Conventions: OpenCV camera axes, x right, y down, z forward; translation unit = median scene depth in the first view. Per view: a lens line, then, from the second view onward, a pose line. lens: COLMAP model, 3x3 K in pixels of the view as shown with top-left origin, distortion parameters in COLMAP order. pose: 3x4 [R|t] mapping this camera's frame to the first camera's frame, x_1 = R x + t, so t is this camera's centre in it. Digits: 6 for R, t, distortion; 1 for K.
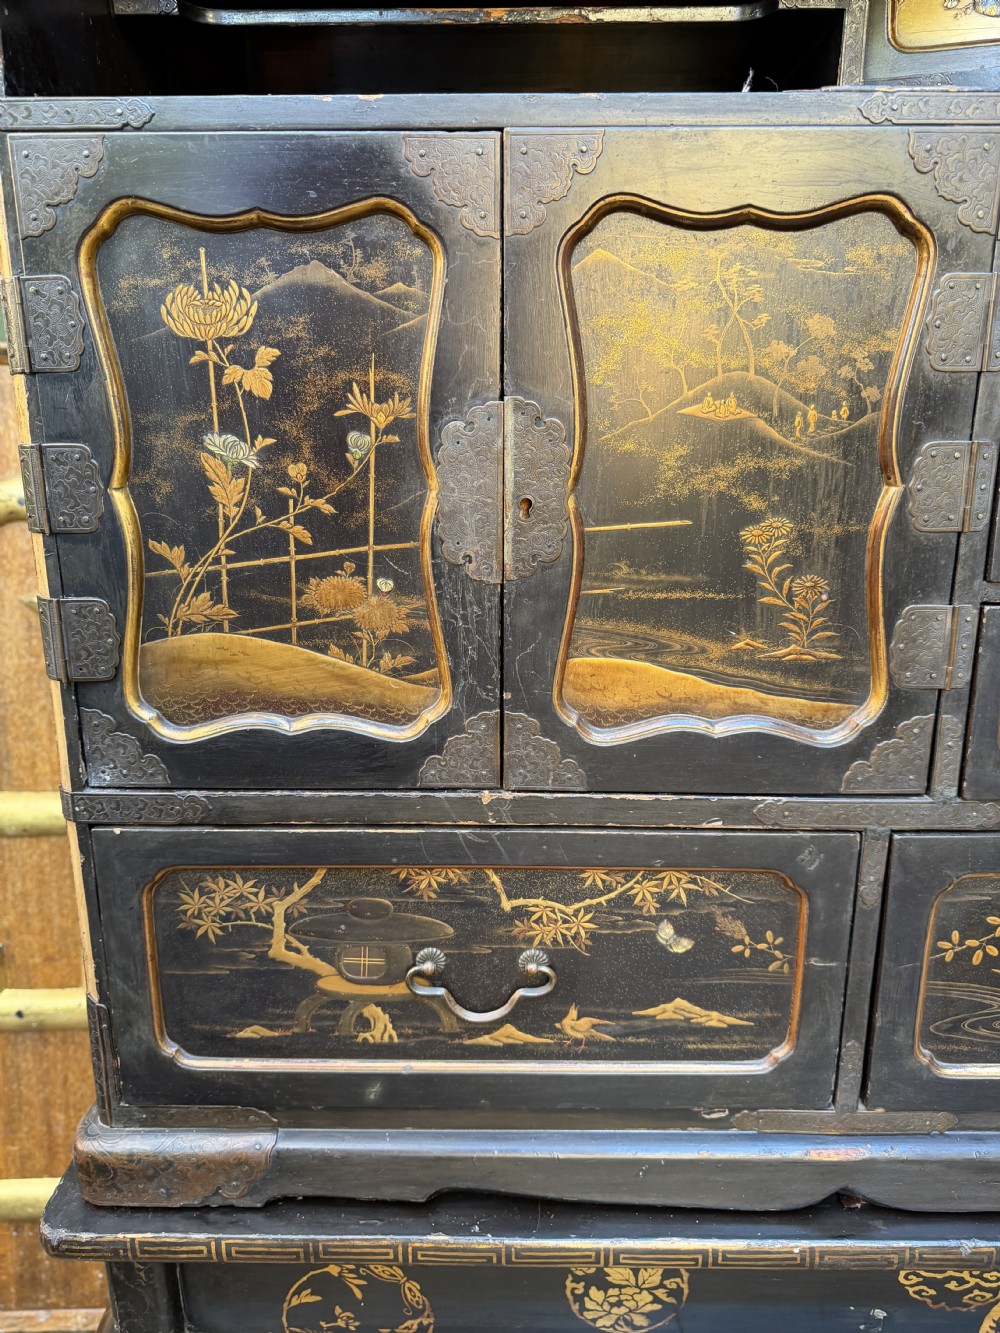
lens RADIAL K [[945.9, 0, 489.9], [0, 945.9, 660.4], [0, 0, 1]] dist [0.024011, -0.030143]
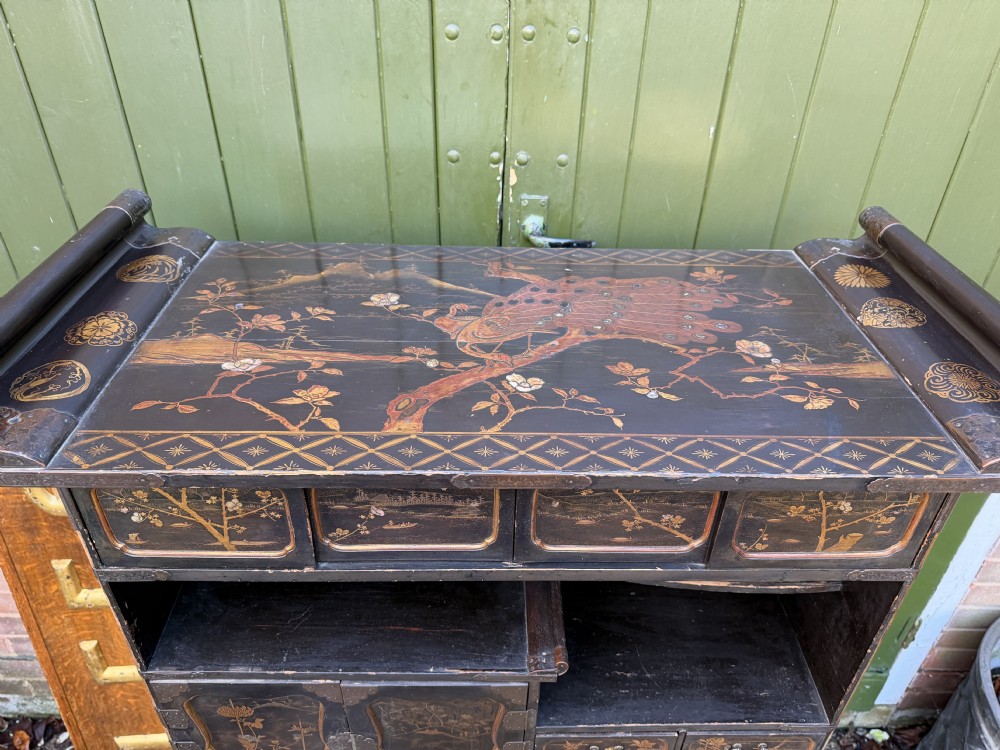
lens RADIAL K [[709.6, 0, 505.3], [0, 709.6, 373.4], [0, 0, 1]] dist [0.024011, -0.030143]
pose [[0.998346, 0.000745, 0.057485, 0.306718], [-0.020788, 0.936934, 0.348888, -1.781890], [-0.053600, -0.349506, 0.935400, -0.514048]]
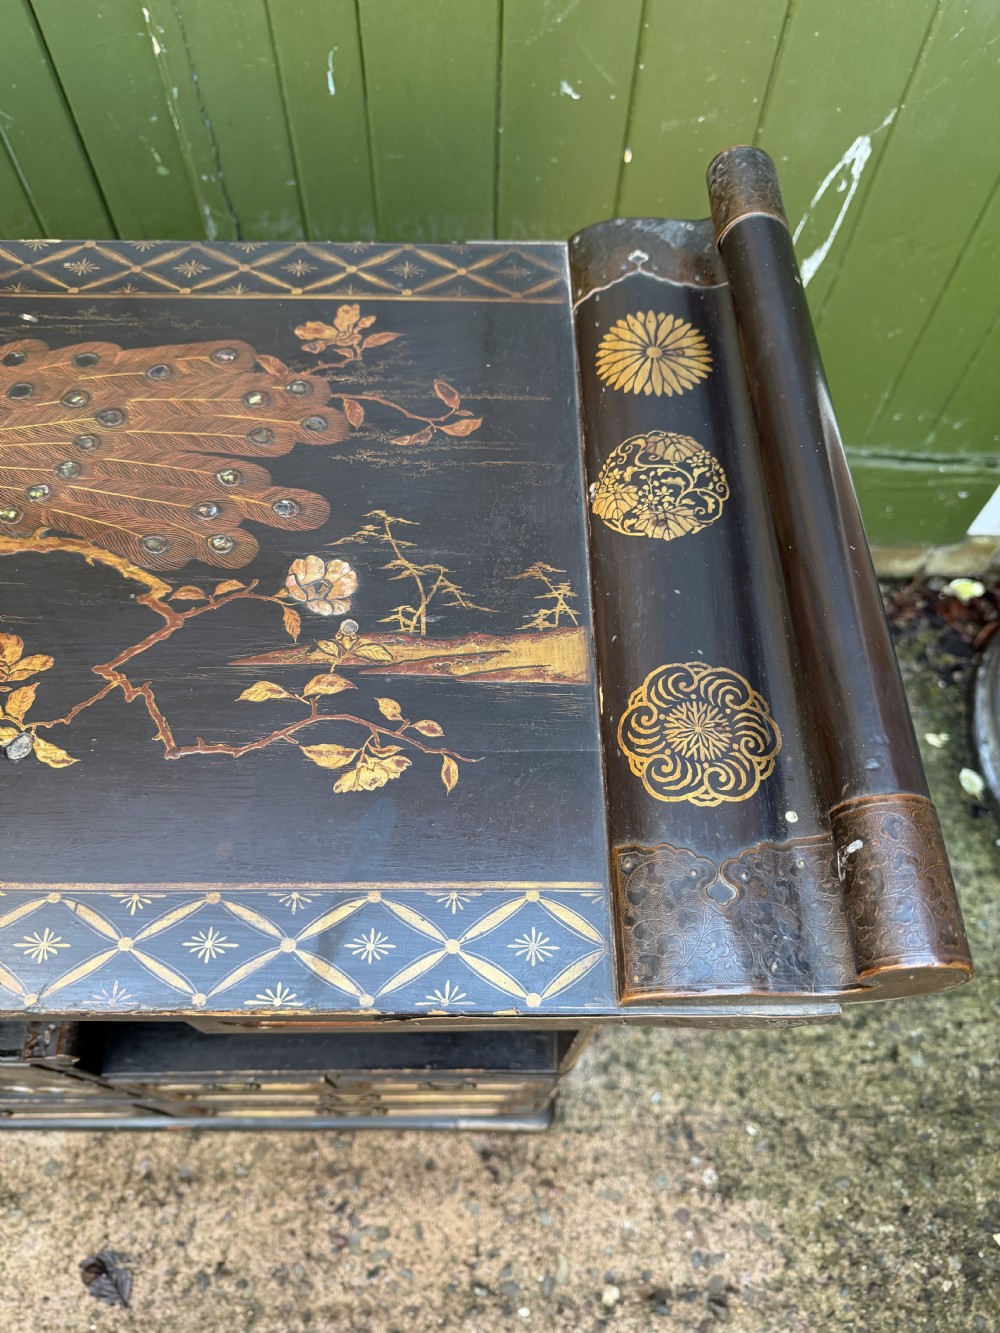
lens RADIAL K [[945.9, 0, 509.1], [0, 945.9, 668.4], [0, 0, 1]] dist [0.024011, -0.030143]
pose [[0.999075, -0.016749, 0.039615, 1.059173], [-0.017374, 0.685416, 0.727944, -0.510789], [-0.039345, -0.727959, 0.684491, 0.197992]]
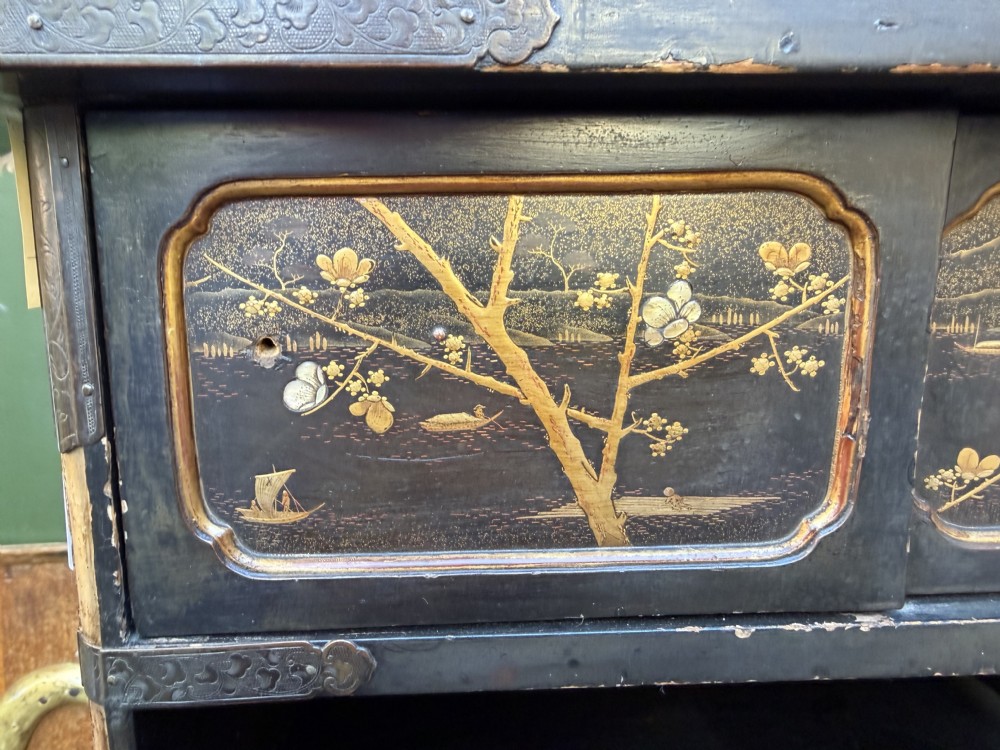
lens RADIAL K [[722.9, 0, 447.1], [0, 722.9, 373.3], [0, 0, 1]] dist [-0.005990, -0.001444]
pose [[0.997114, -0.019638, 0.073338, -0.295754], [0.024744, 0.997284, -0.069370, -0.982551], [-0.071777, 0.070985, 0.994892, 0.358228]]
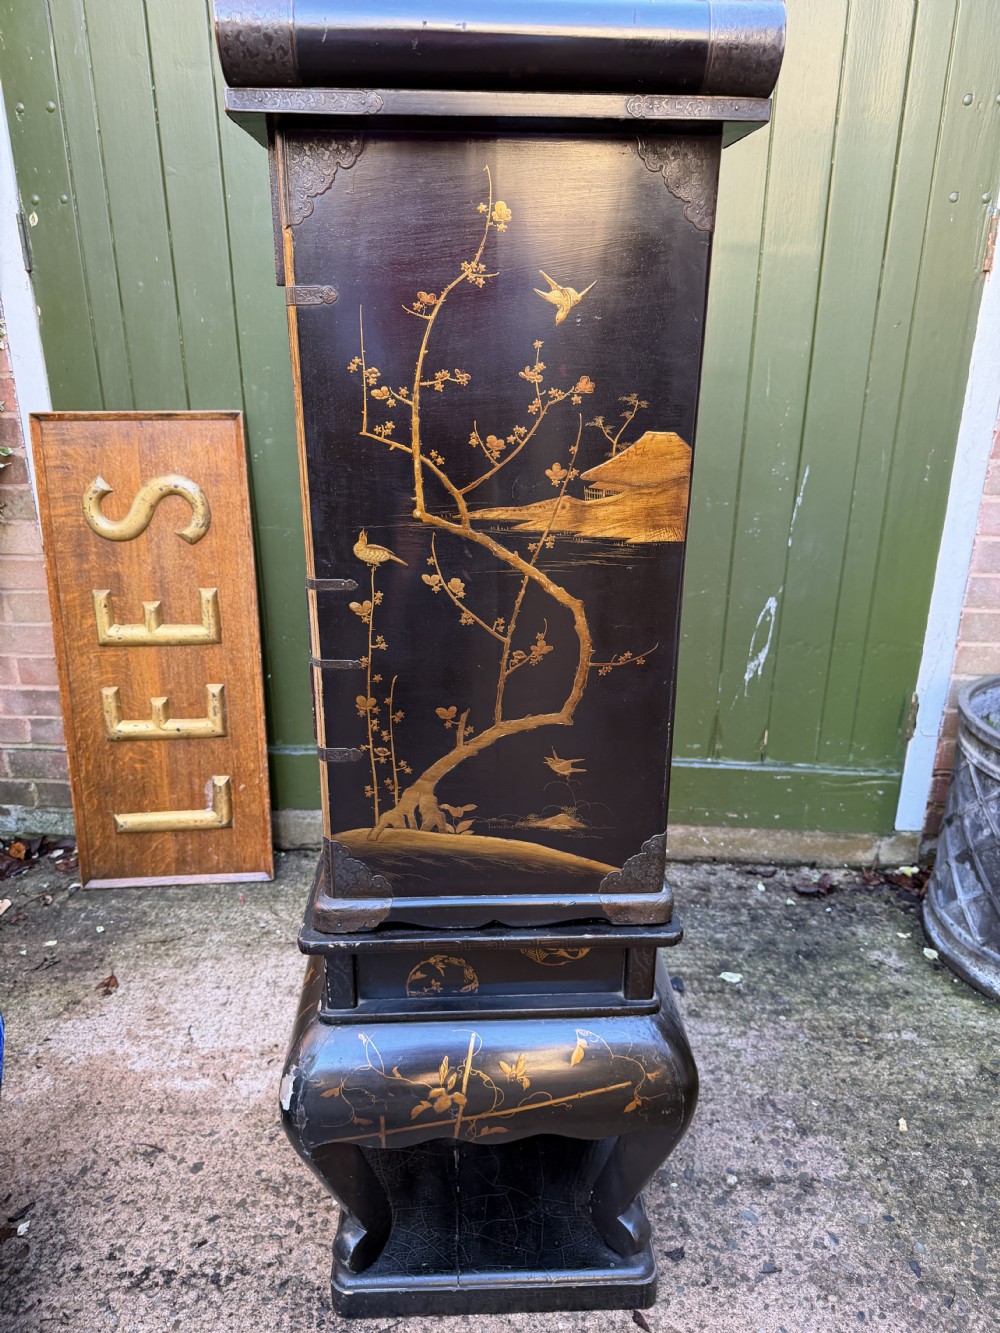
lens RADIAL K [[945.9, 0, 500.0], [0, 945.9, 671.6], [0, 0, 1]] dist [0.024011, -0.030143]
pose [[0.999888, 0.012435, -0.008360, 0.550484], [-0.011490, 0.994415, 0.104916, 0.037726], [0.009618, -0.104808, 0.994446, -2.512826]]
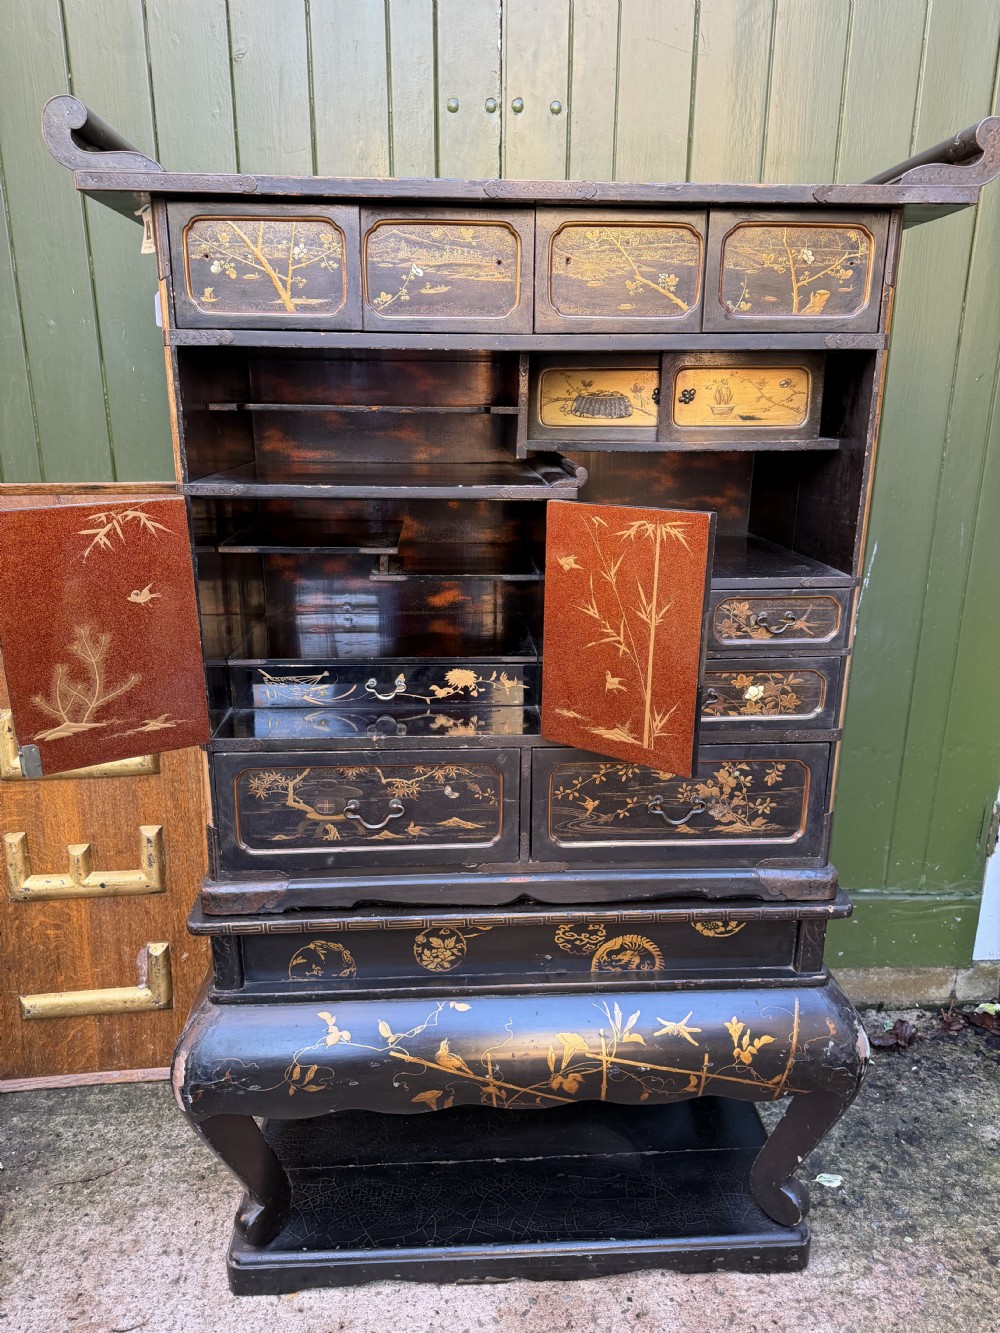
lens RADIAL K [[945.9, 0, 499.9], [0, 945.9, 669.2], [0, 0, 1]] dist [0.024011, -0.030143]
pose [[0.995918, -0.014045, 0.089161, 0.109285], [0.010304, 0.999053, 0.042281, -0.145633], [-0.089670, -0.041190, 0.995119, -1.571065]]
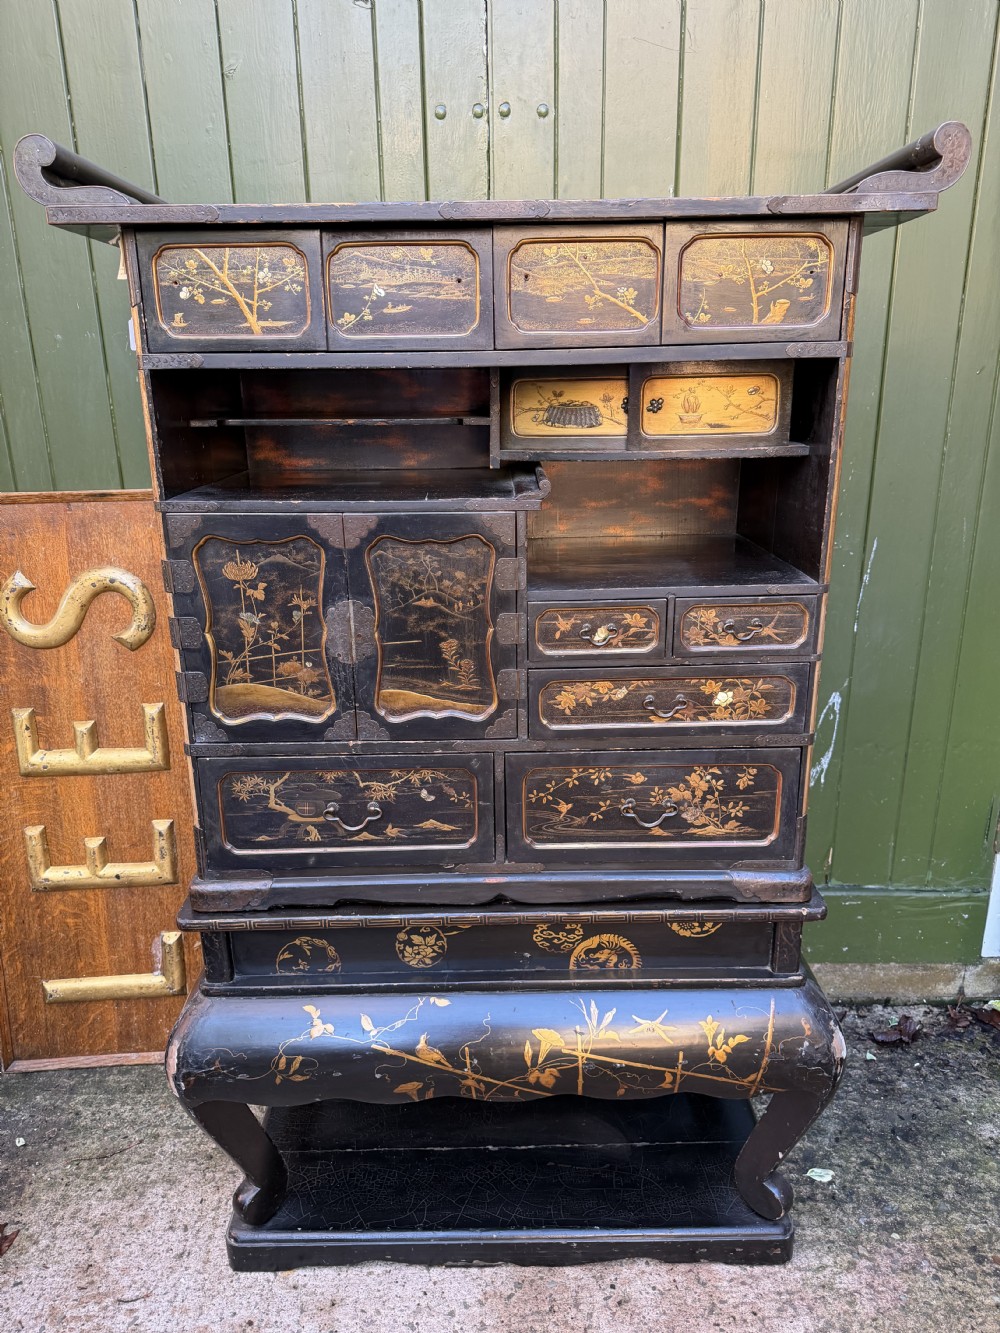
lens RADIAL K [[945.9, 0, 500.5], [0, 945.9, 668.2], [0, 0, 1]] dist [0.024011, -0.030143]
pose [[0.999188, -0.019291, 0.035368, 0.326146], [0.017132, 0.998029, 0.060372, -0.217066], [-0.036463, -0.059717, 0.997549, -1.640784]]
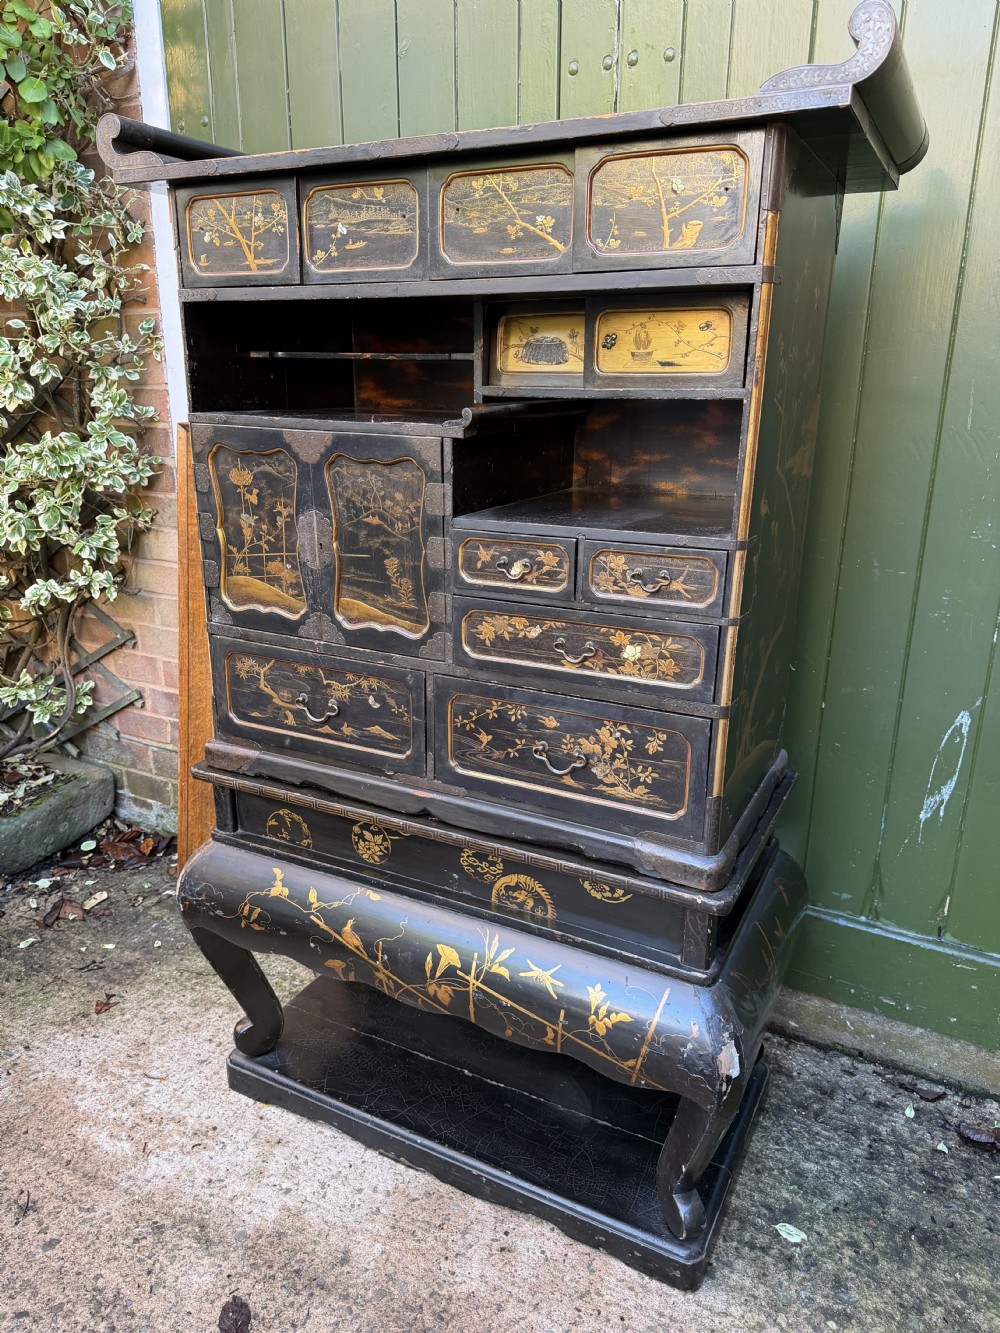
lens RADIAL K [[945.9, 0, 499.4], [0, 945.9, 666.4], [0, 0, 1]] dist [0.024011, -0.030143]
pose [[0.903014, 0.142344, -0.405344, 1.737266], [-0.118732, 0.989455, 0.082956, -0.092139], [0.412878, -0.026783, 0.910393, -1.462027]]
